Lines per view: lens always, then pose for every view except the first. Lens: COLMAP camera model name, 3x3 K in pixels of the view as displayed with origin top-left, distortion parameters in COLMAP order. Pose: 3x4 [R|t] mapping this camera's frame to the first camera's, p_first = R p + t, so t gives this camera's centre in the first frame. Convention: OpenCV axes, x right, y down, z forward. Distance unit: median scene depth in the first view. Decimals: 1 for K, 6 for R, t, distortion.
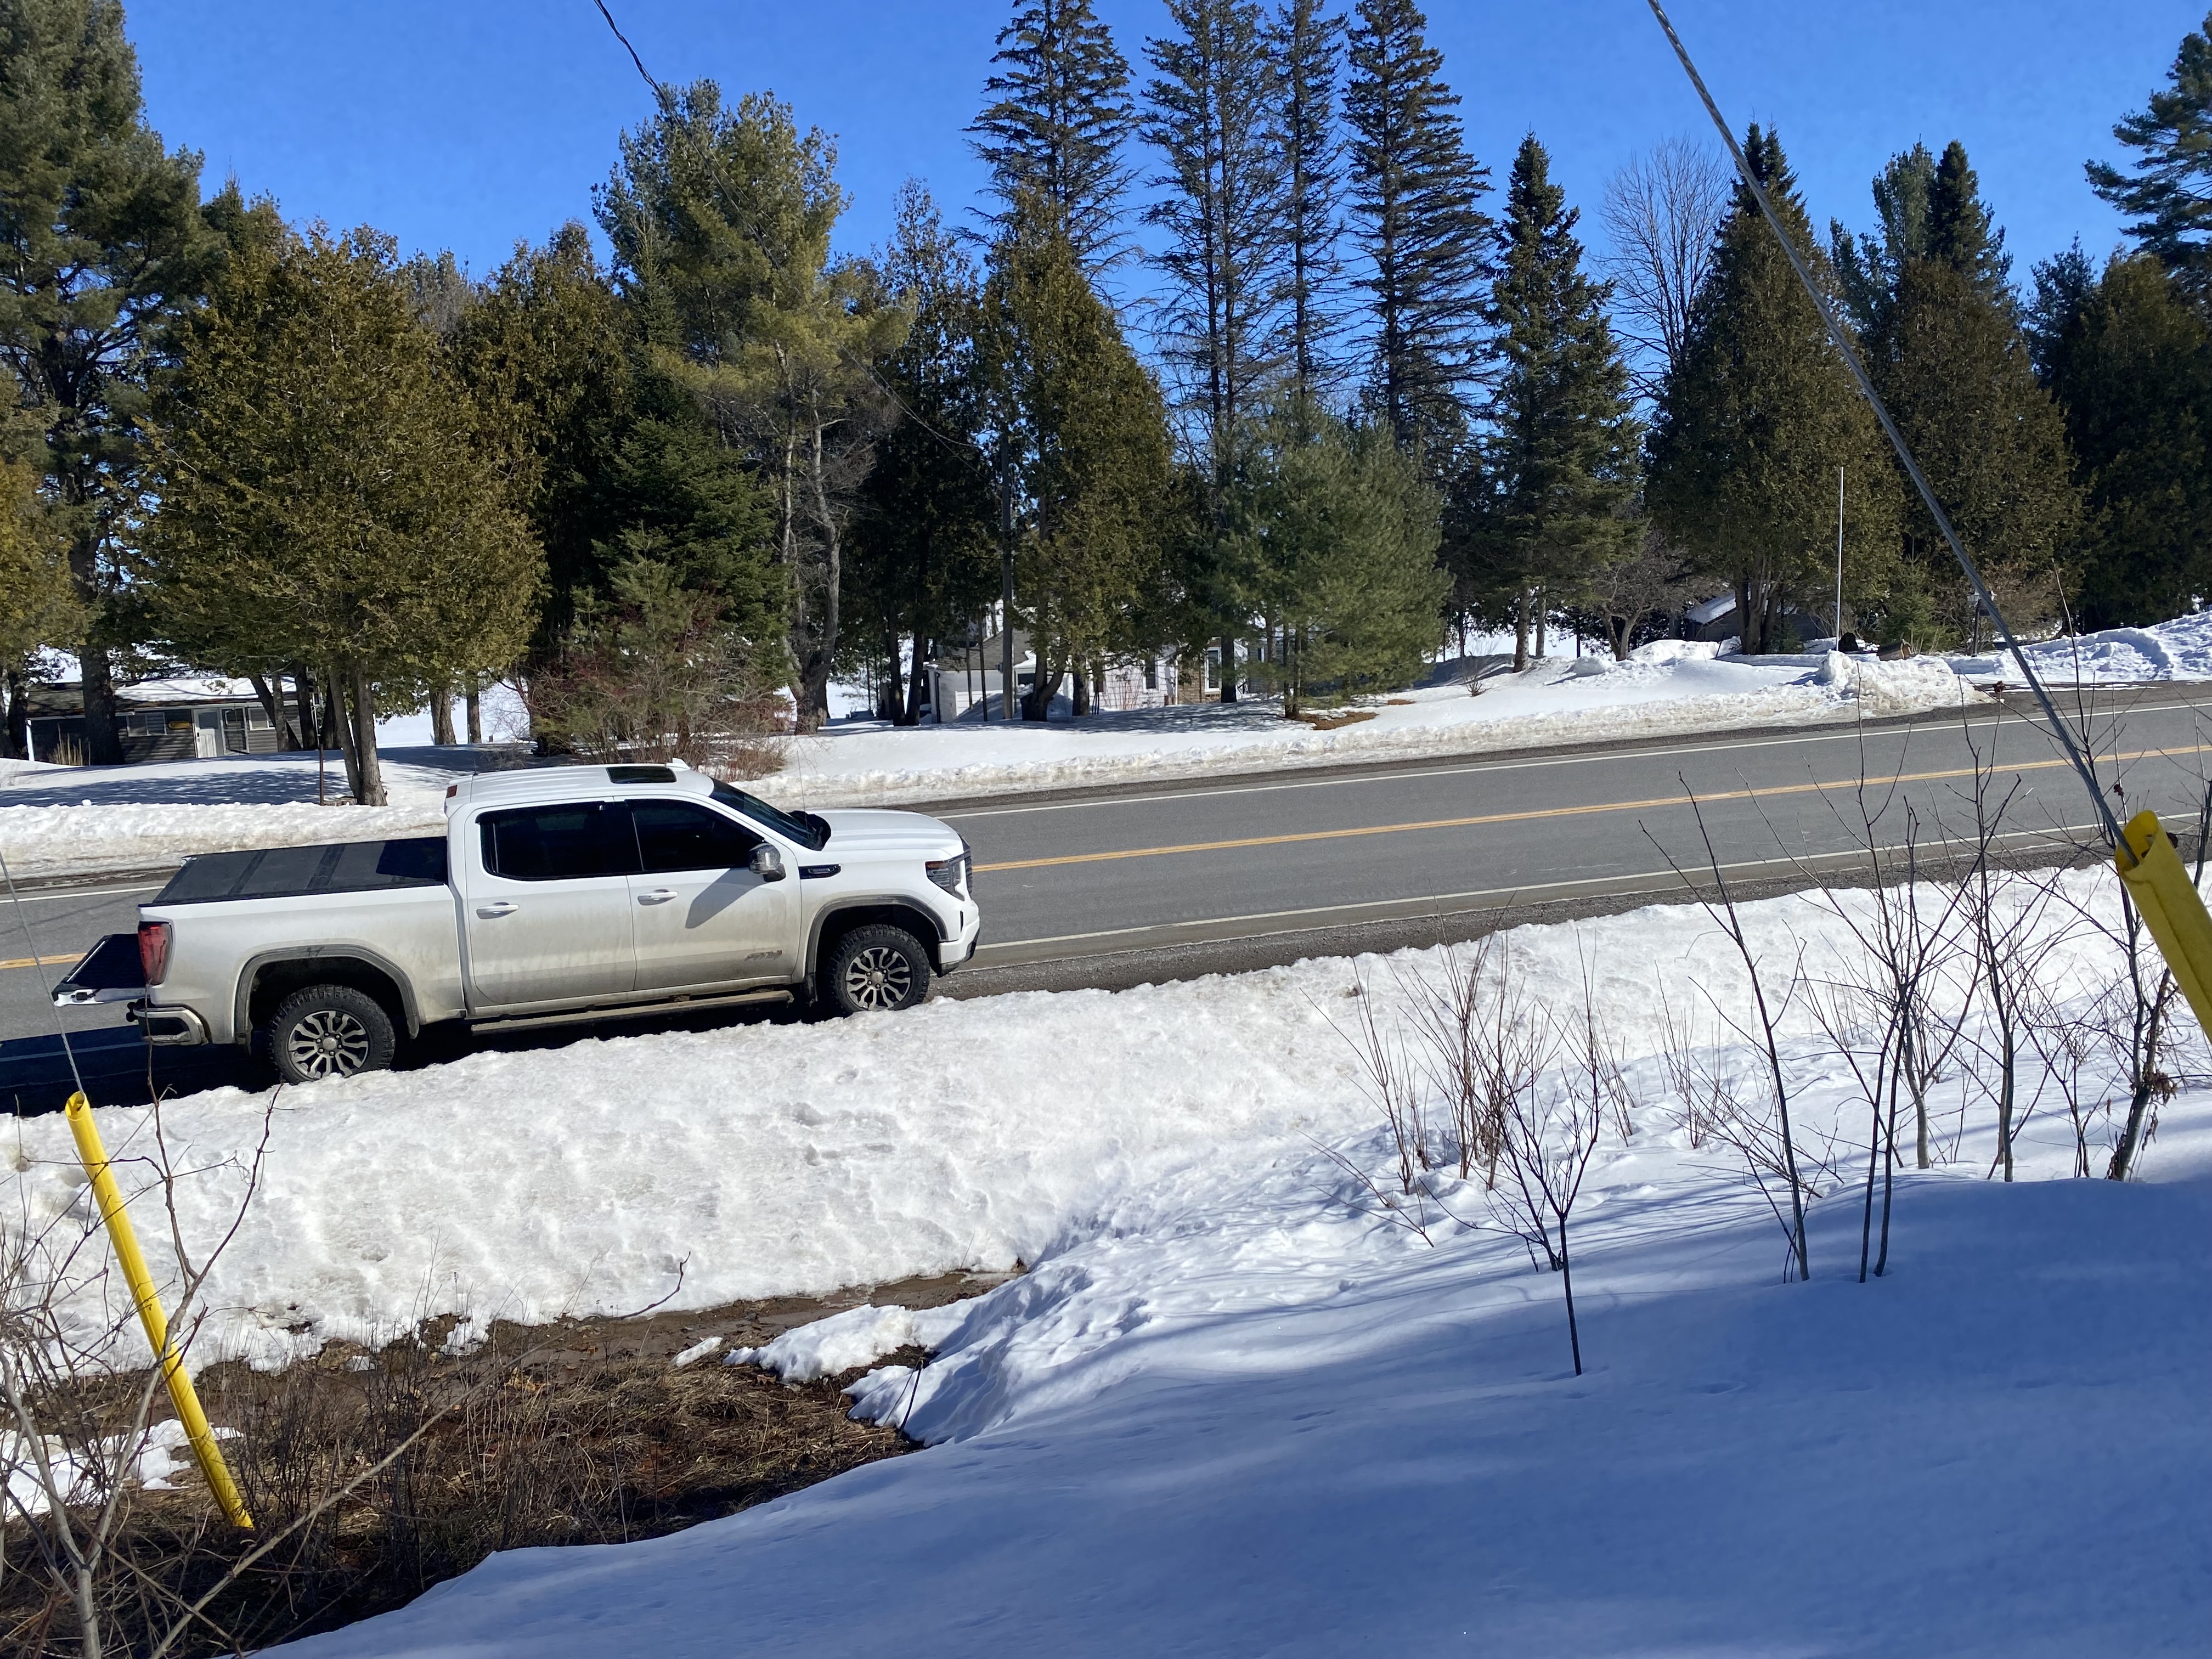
lens RADIAL K [[1685.5, 0, 1106.3], [0, 1685.5, 830.3], [0, 0, 1]] dist [0.027512, -0.001580]
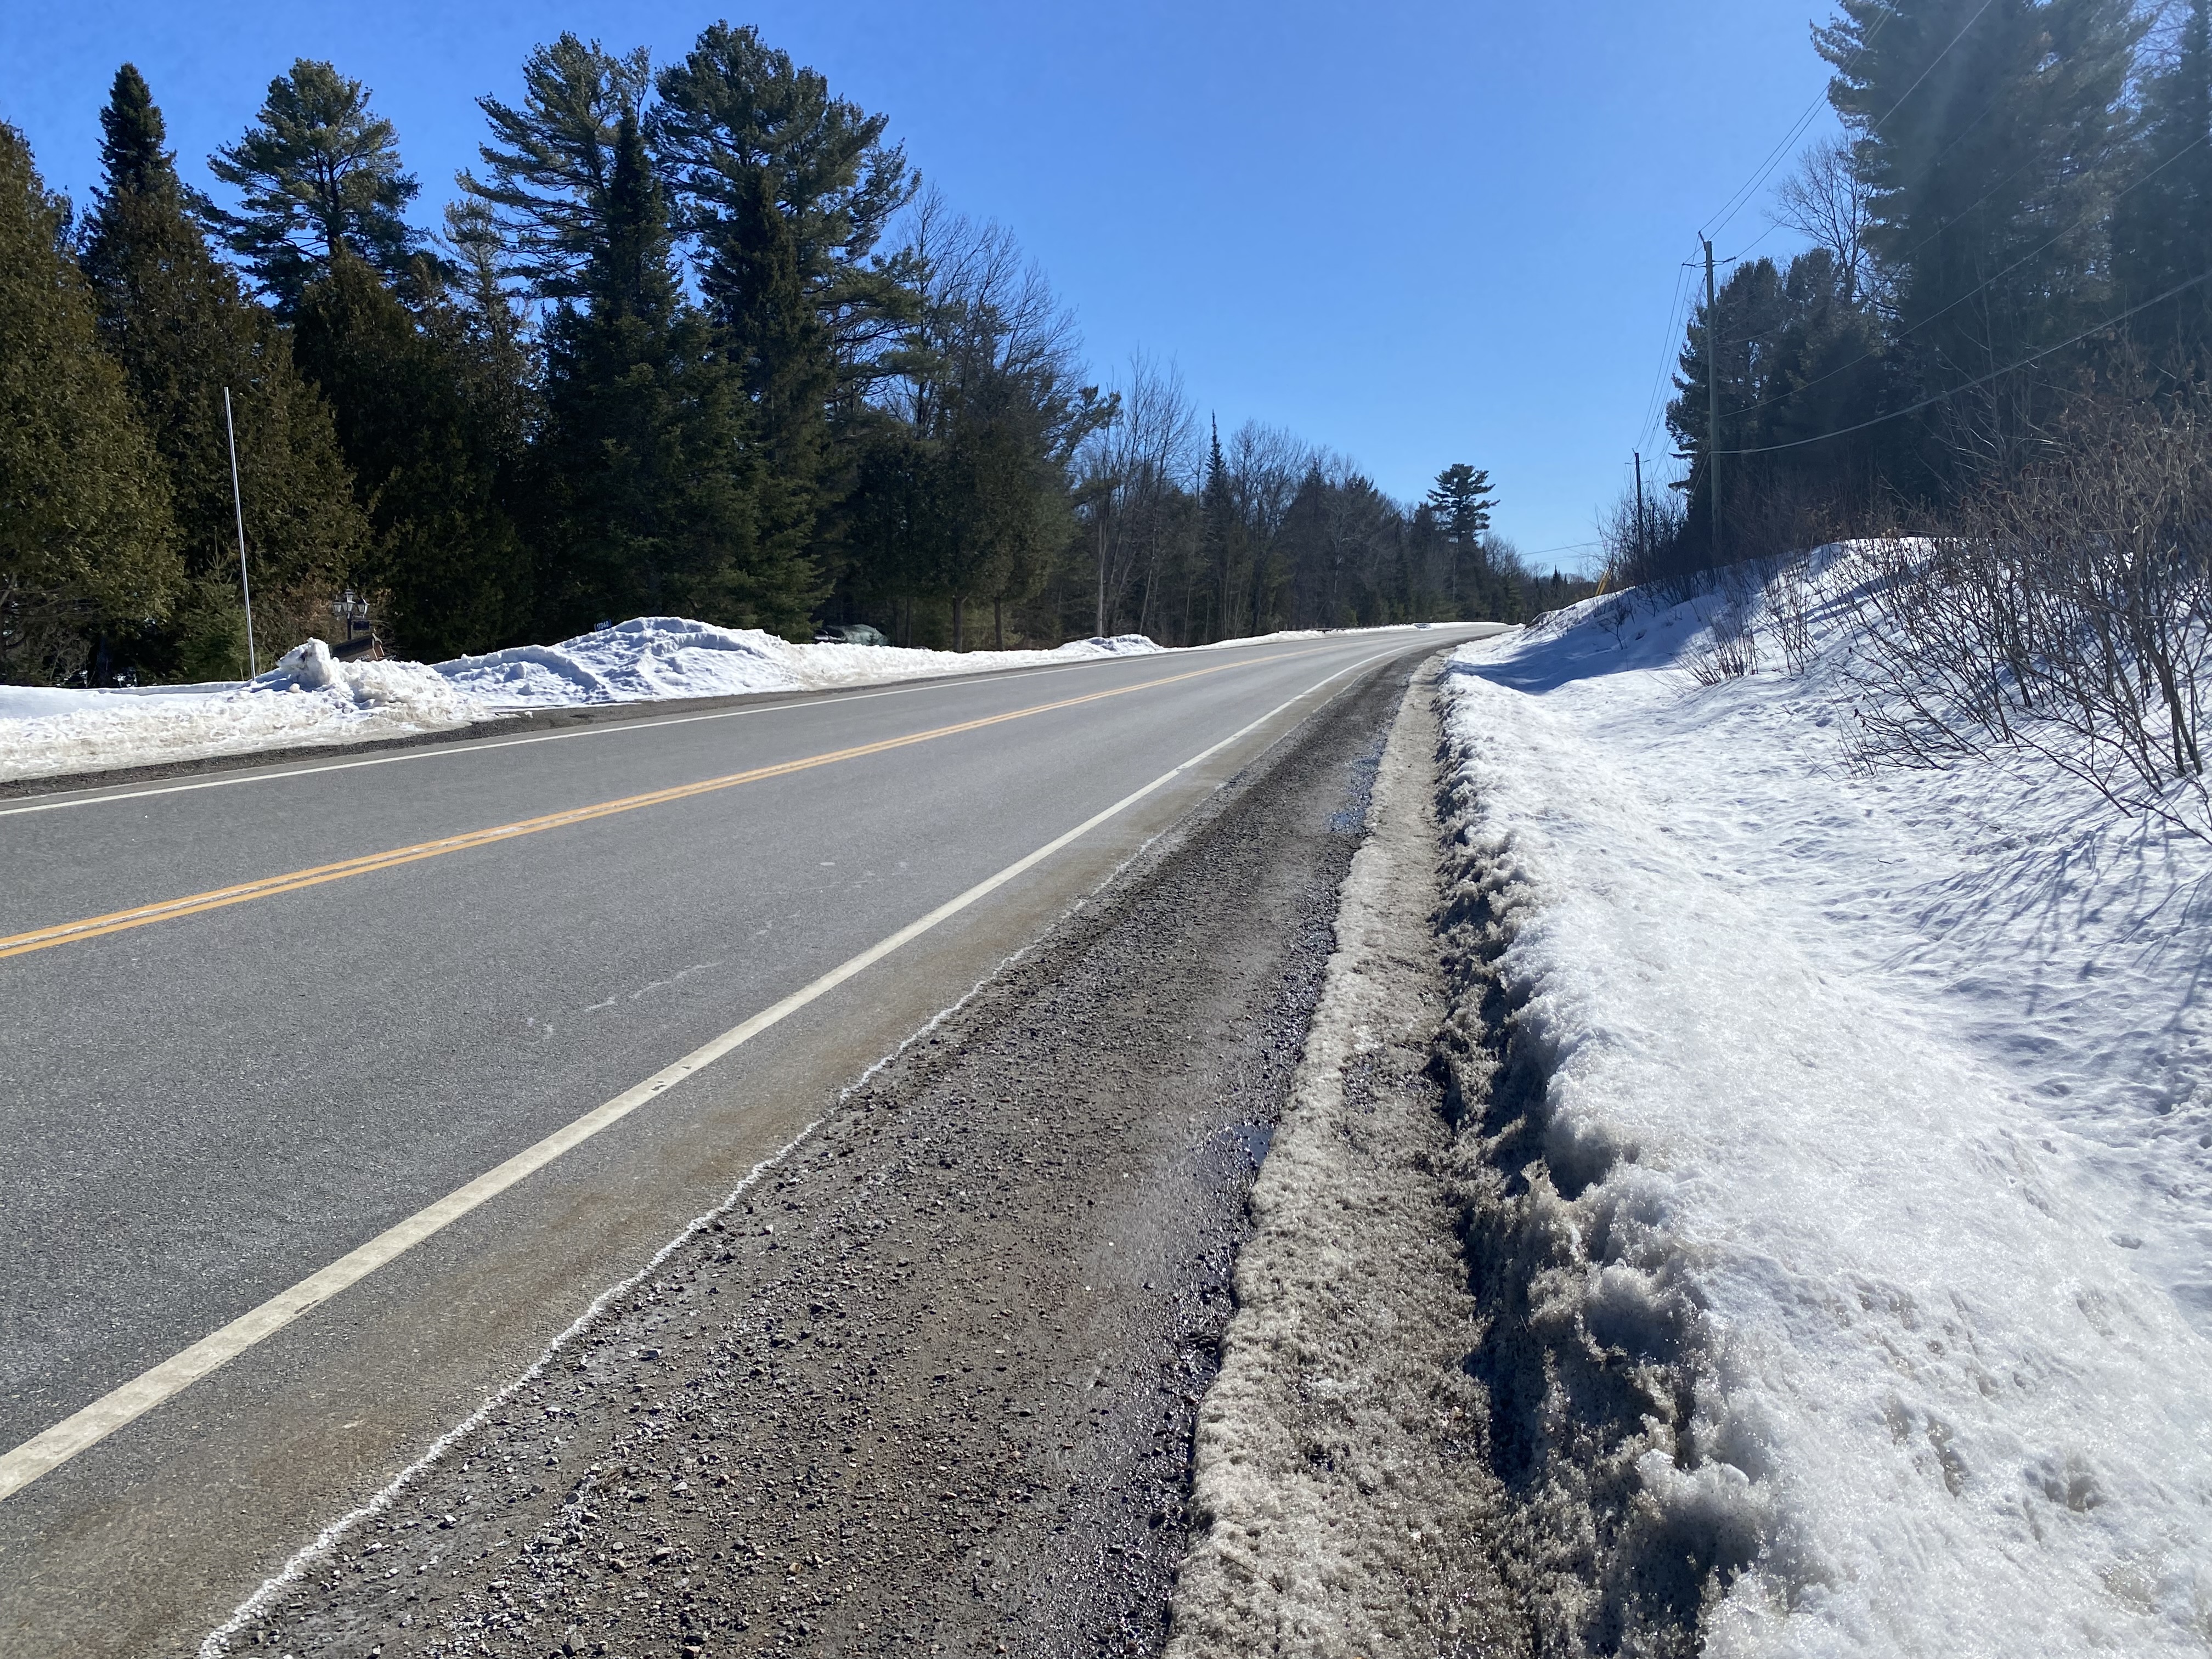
lens RADIAL K [[1685.5, 0, 1103.8], [0, 1685.5, 841.4], [0, 0, 1]] dist [0.027512, -0.001580]
pose [[0.494367, -0.078609, 0.865692, 0.002591], [0.124297, 0.992061, 0.019101, -0.002234], [-0.860321, 0.098160, 0.500213, 0.268169]]
